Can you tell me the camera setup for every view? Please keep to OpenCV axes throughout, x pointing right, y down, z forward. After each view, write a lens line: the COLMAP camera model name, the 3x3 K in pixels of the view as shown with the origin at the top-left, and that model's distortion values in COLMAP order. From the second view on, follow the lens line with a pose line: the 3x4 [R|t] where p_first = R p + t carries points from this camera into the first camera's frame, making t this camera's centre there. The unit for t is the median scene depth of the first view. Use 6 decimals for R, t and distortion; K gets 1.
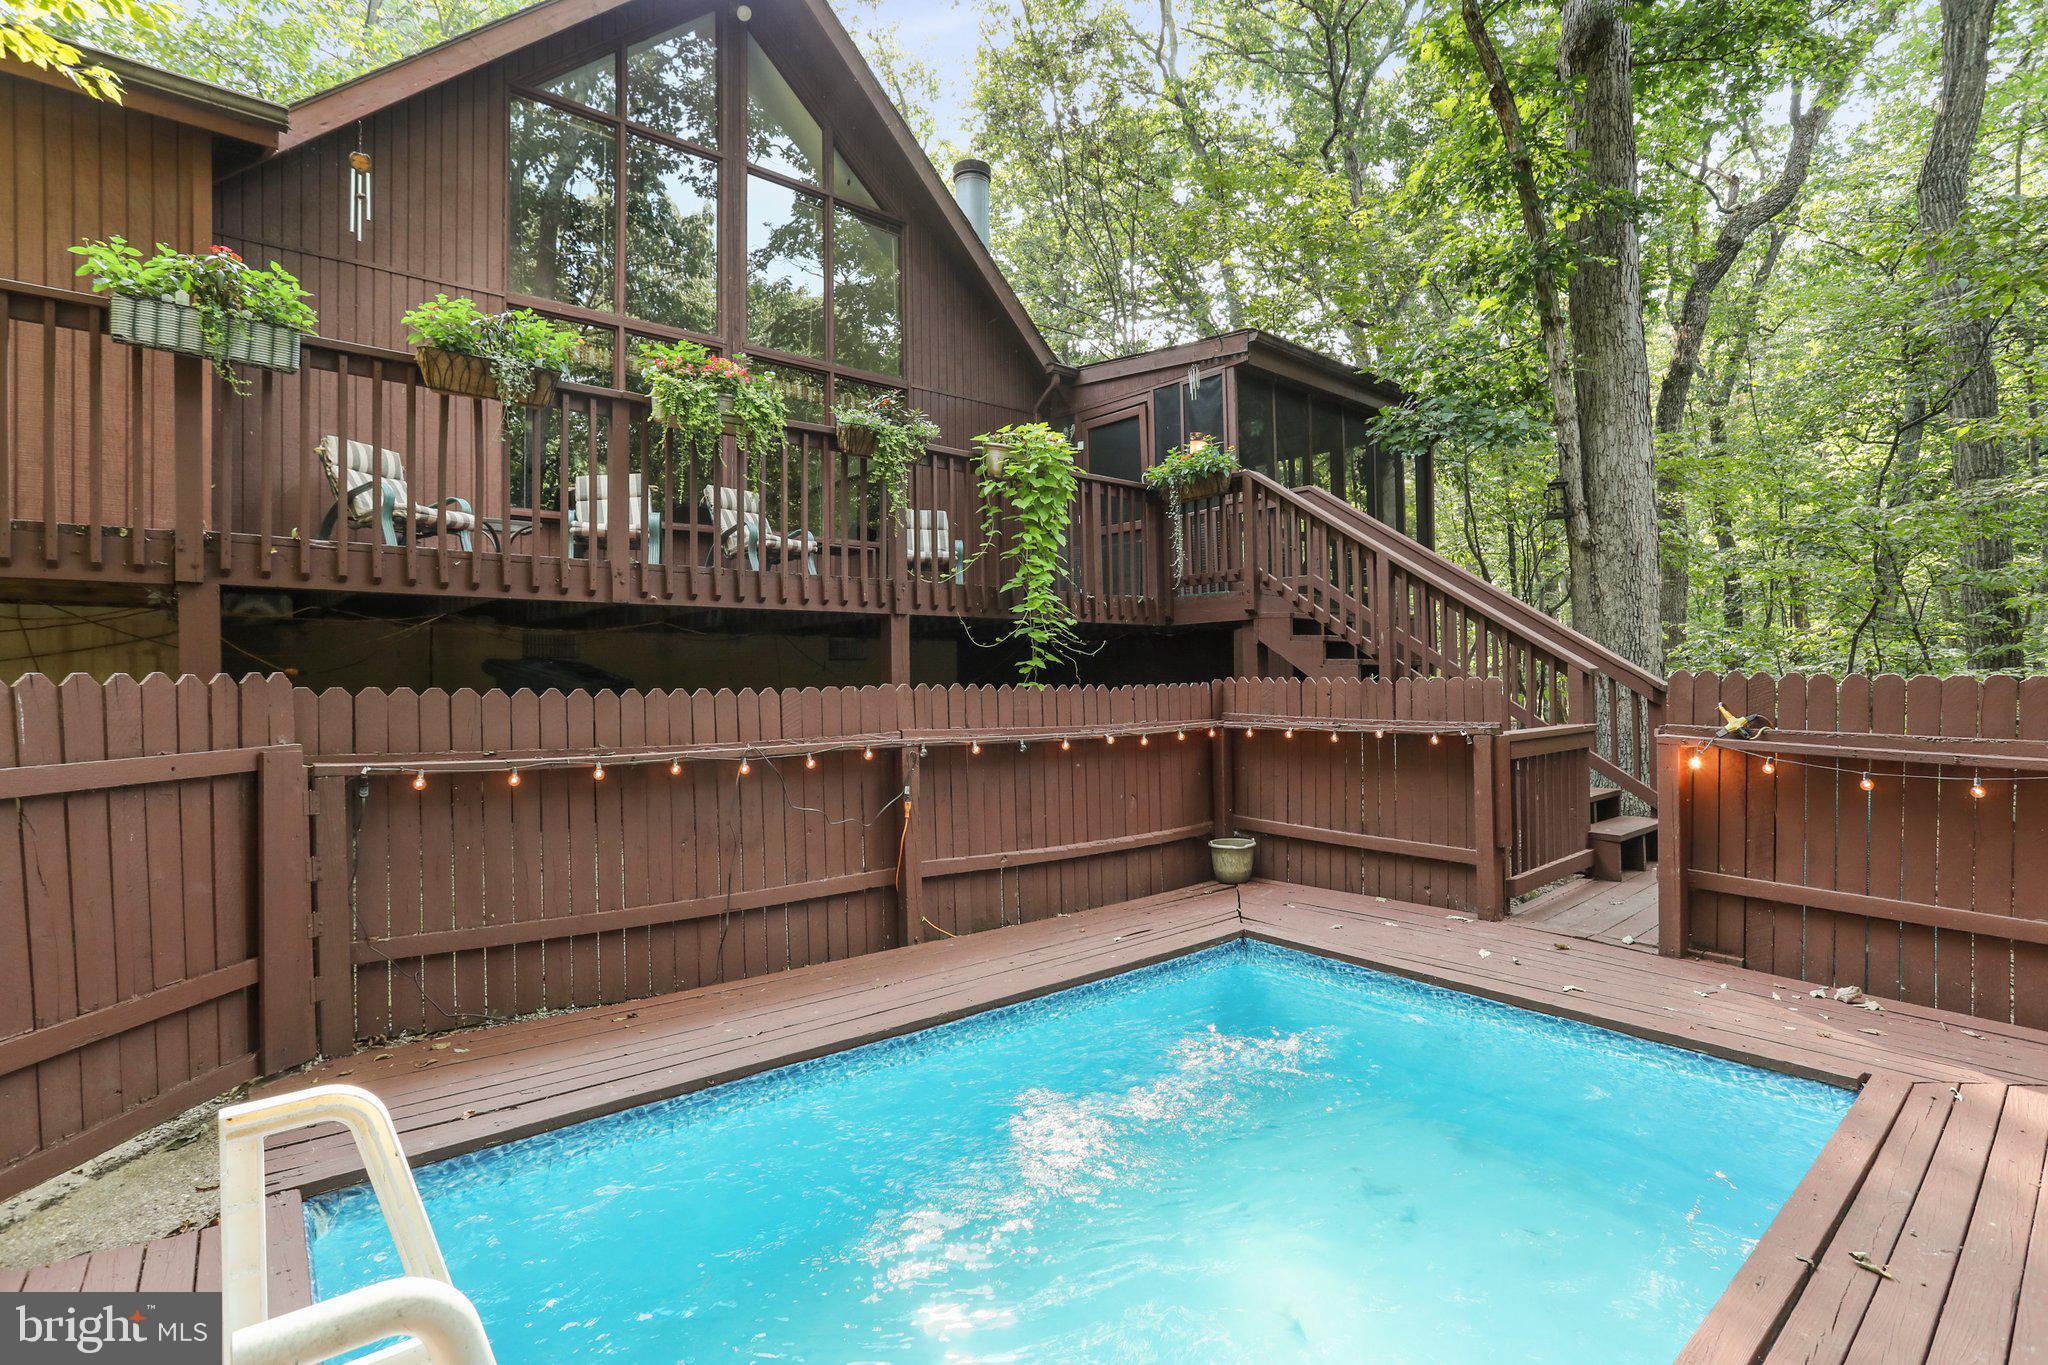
lens RADIAL K [[1021.9, 0, 1024.0], [0, 1021.9, 682.5], [0, 0, 1]] dist [-0.034369, 0.000408]
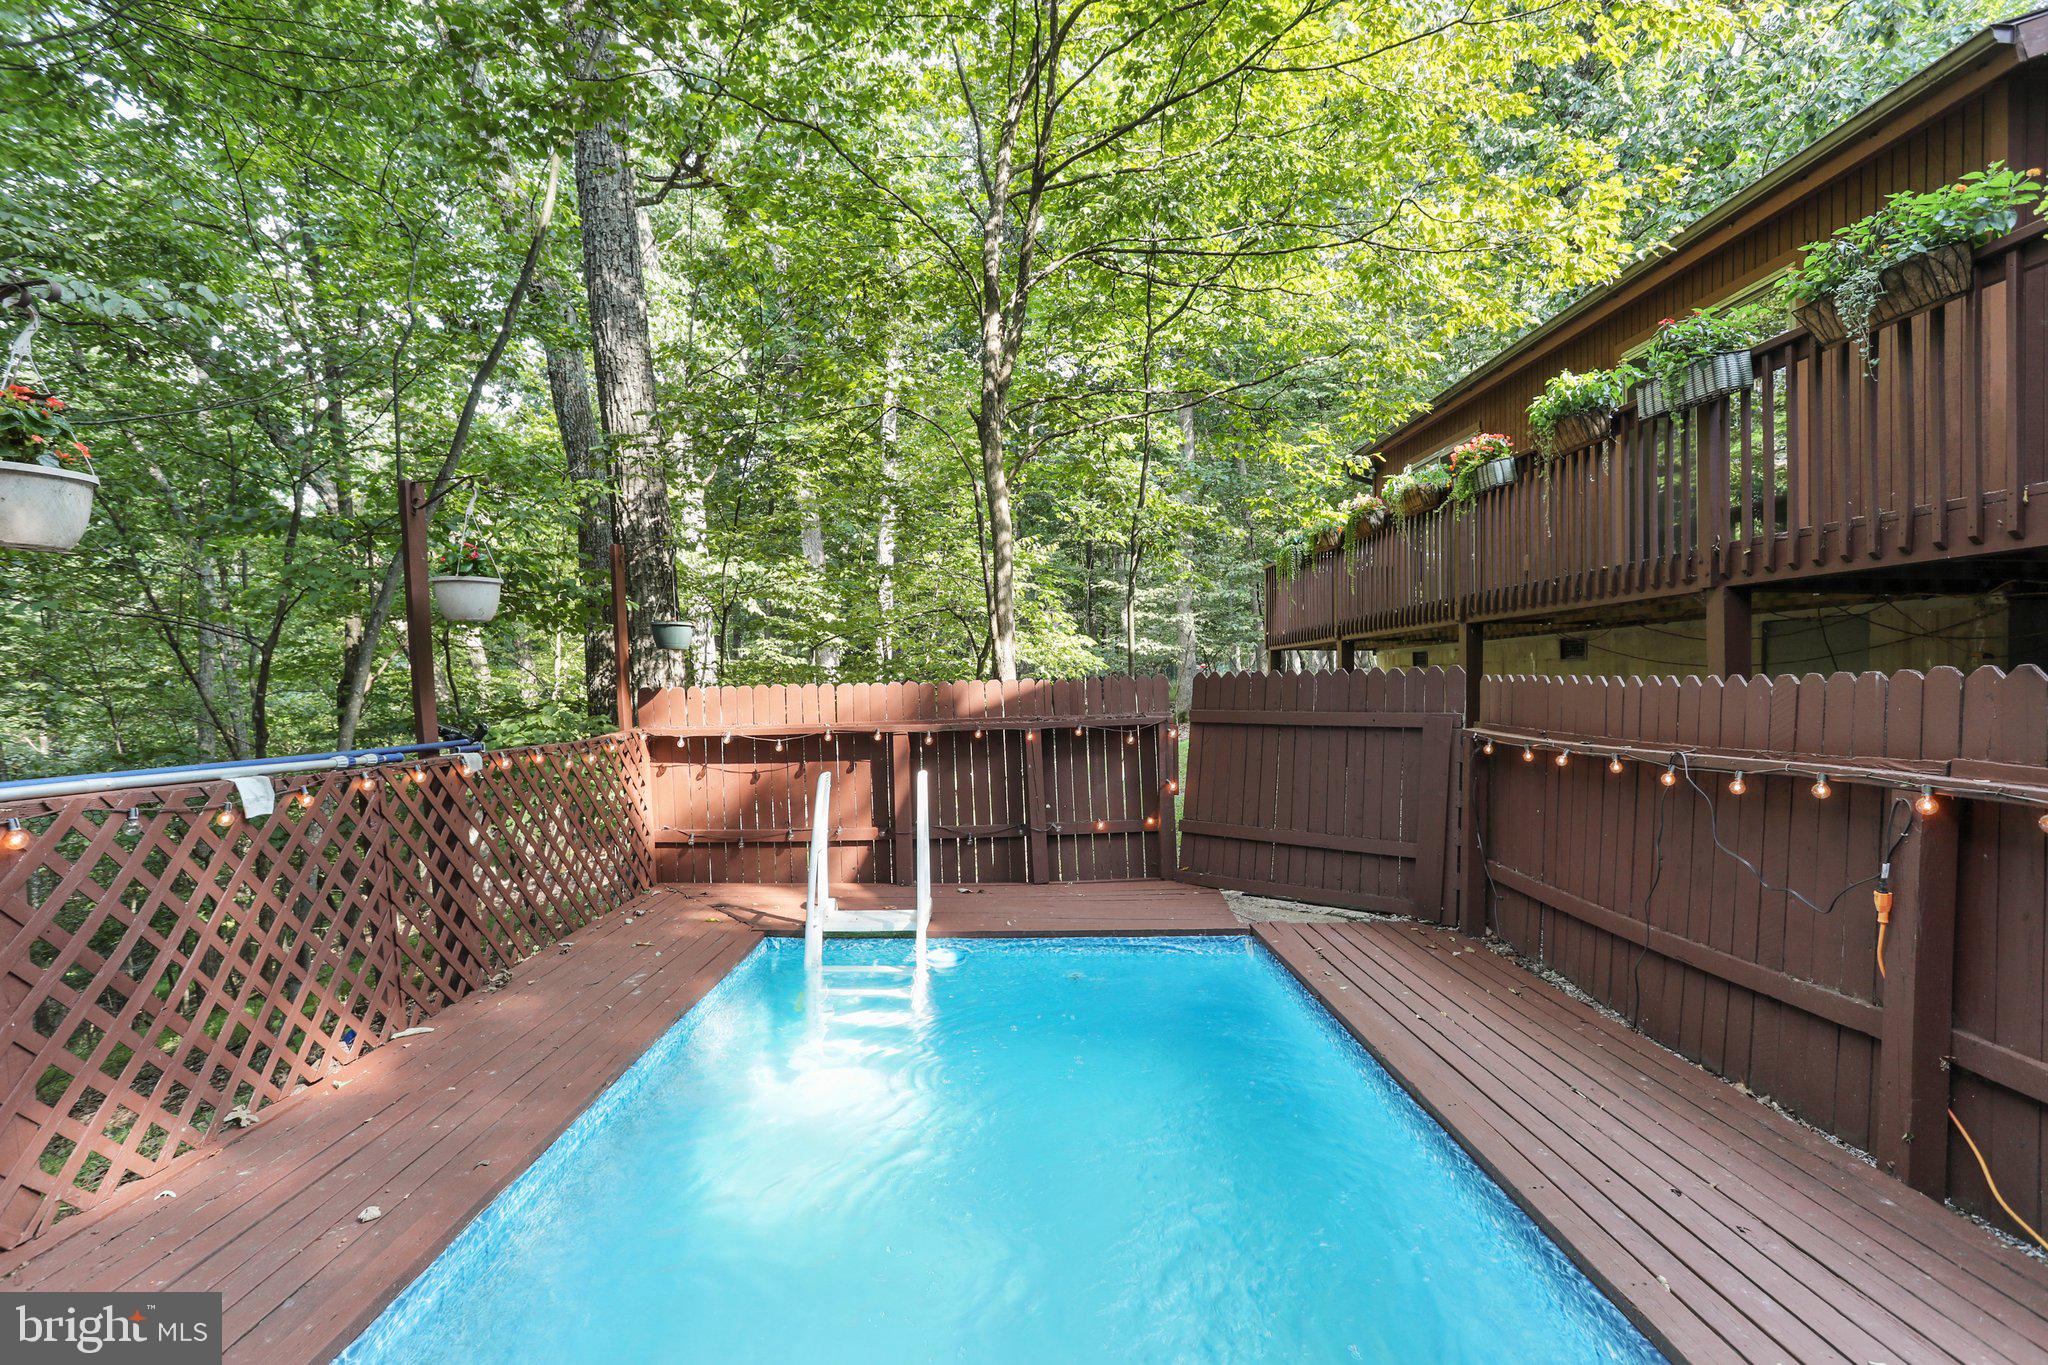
lens RADIAL K [[1021.9, 0, 1024.0], [0, 1021.9, 682.5], [0, 0, 1]] dist [-0.034369, 0.000408]
pose [[-0.624191, -0.023432, -0.780920, 0.693665], [-0.036274, 0.999341, -0.000992, 0.031012], [0.780429, 0.027708, -0.624630, 1.182984]]
